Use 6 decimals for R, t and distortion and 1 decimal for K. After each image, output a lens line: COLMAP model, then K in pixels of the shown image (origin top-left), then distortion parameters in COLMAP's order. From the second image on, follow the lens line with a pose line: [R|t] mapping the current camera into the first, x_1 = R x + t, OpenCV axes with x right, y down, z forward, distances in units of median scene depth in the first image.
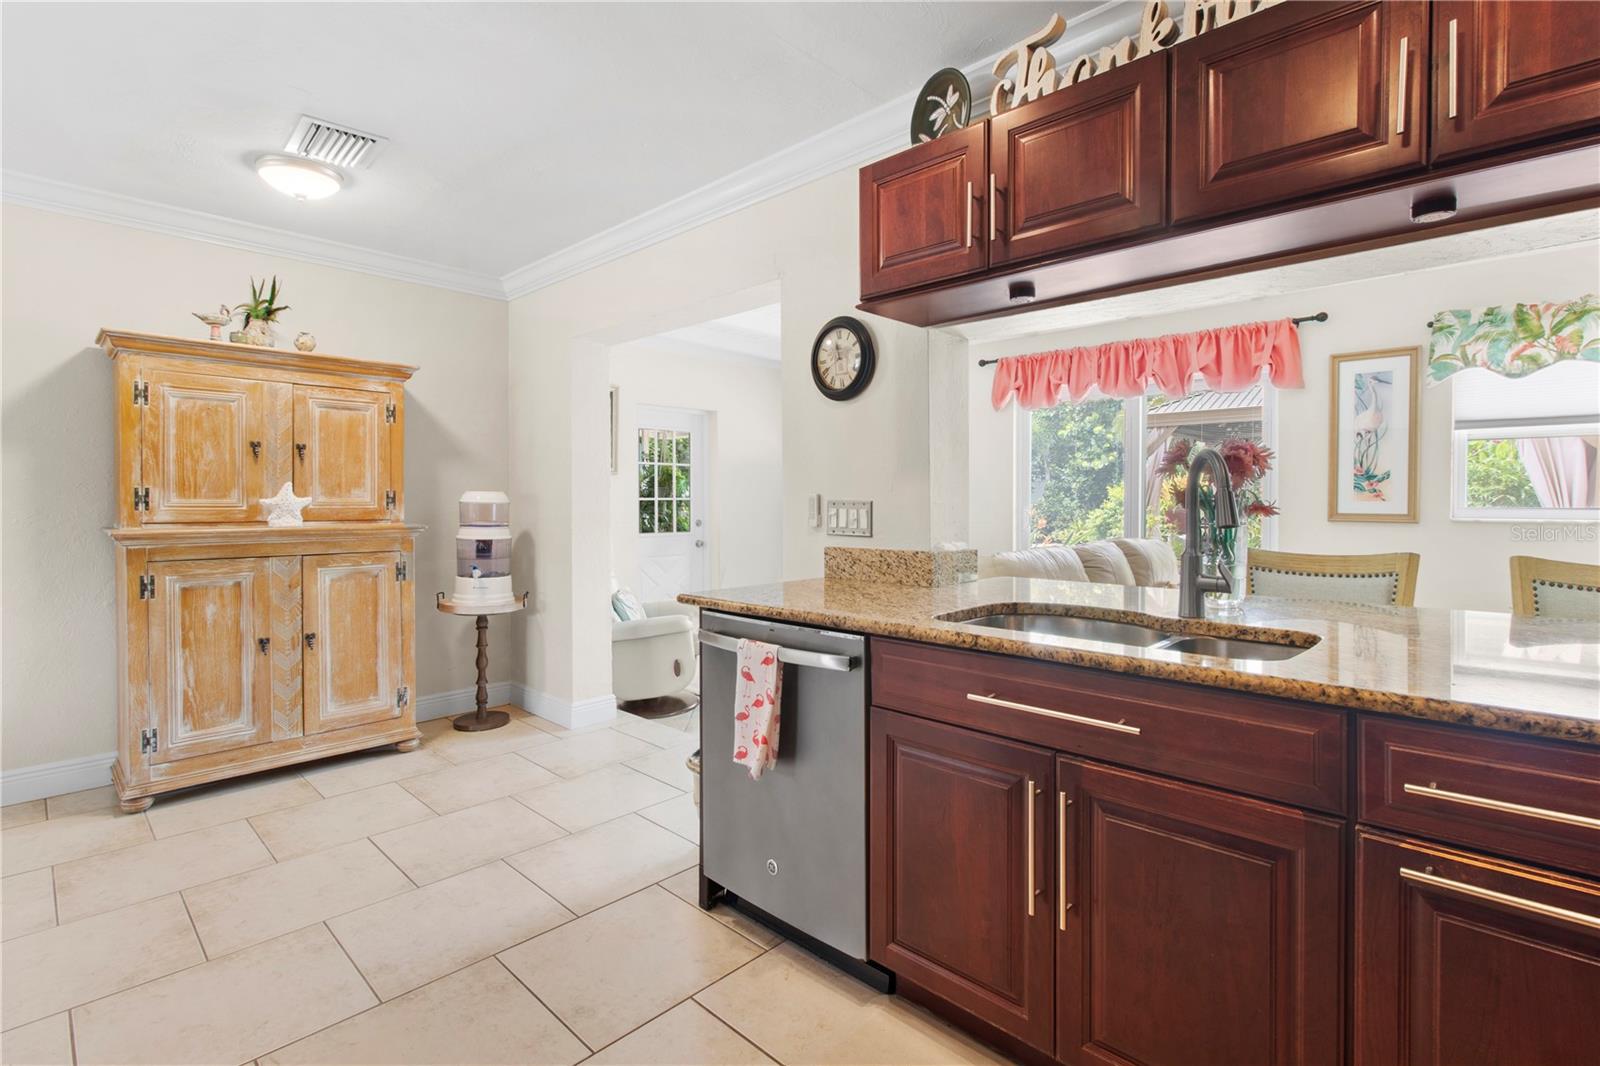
lens RADIAL K [[761.1, 0, 821.2], [0, 761.1, 508.4], [0, 0, 1]] dist [0.000675, 0.000310]
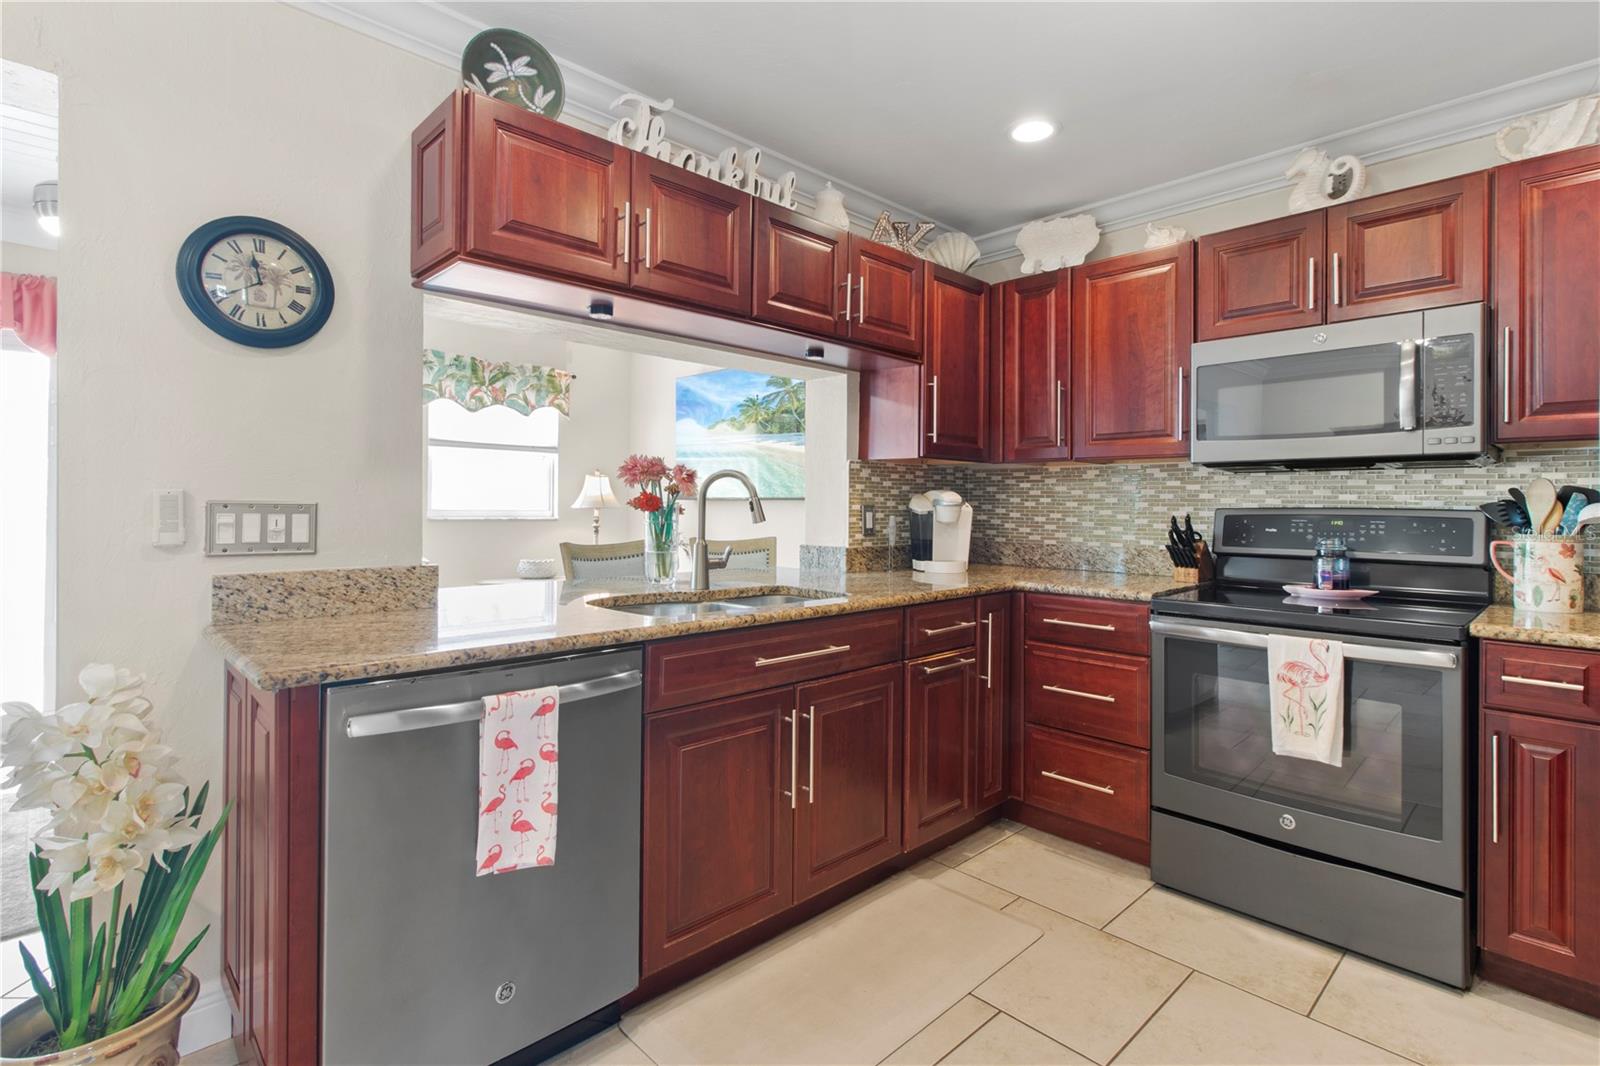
lens RADIAL K [[761.1, 0, 817.6], [0, 761.1, 503.7], [0, 0, 1]] dist [0.000675, 0.000310]
pose [[0.038127, 0.003475, 0.999267, -0.373477], [-0.000132, 0.999994, -0.003472, -0.003694], [-0.999273, 0.000000, 0.038127, 0.307952]]
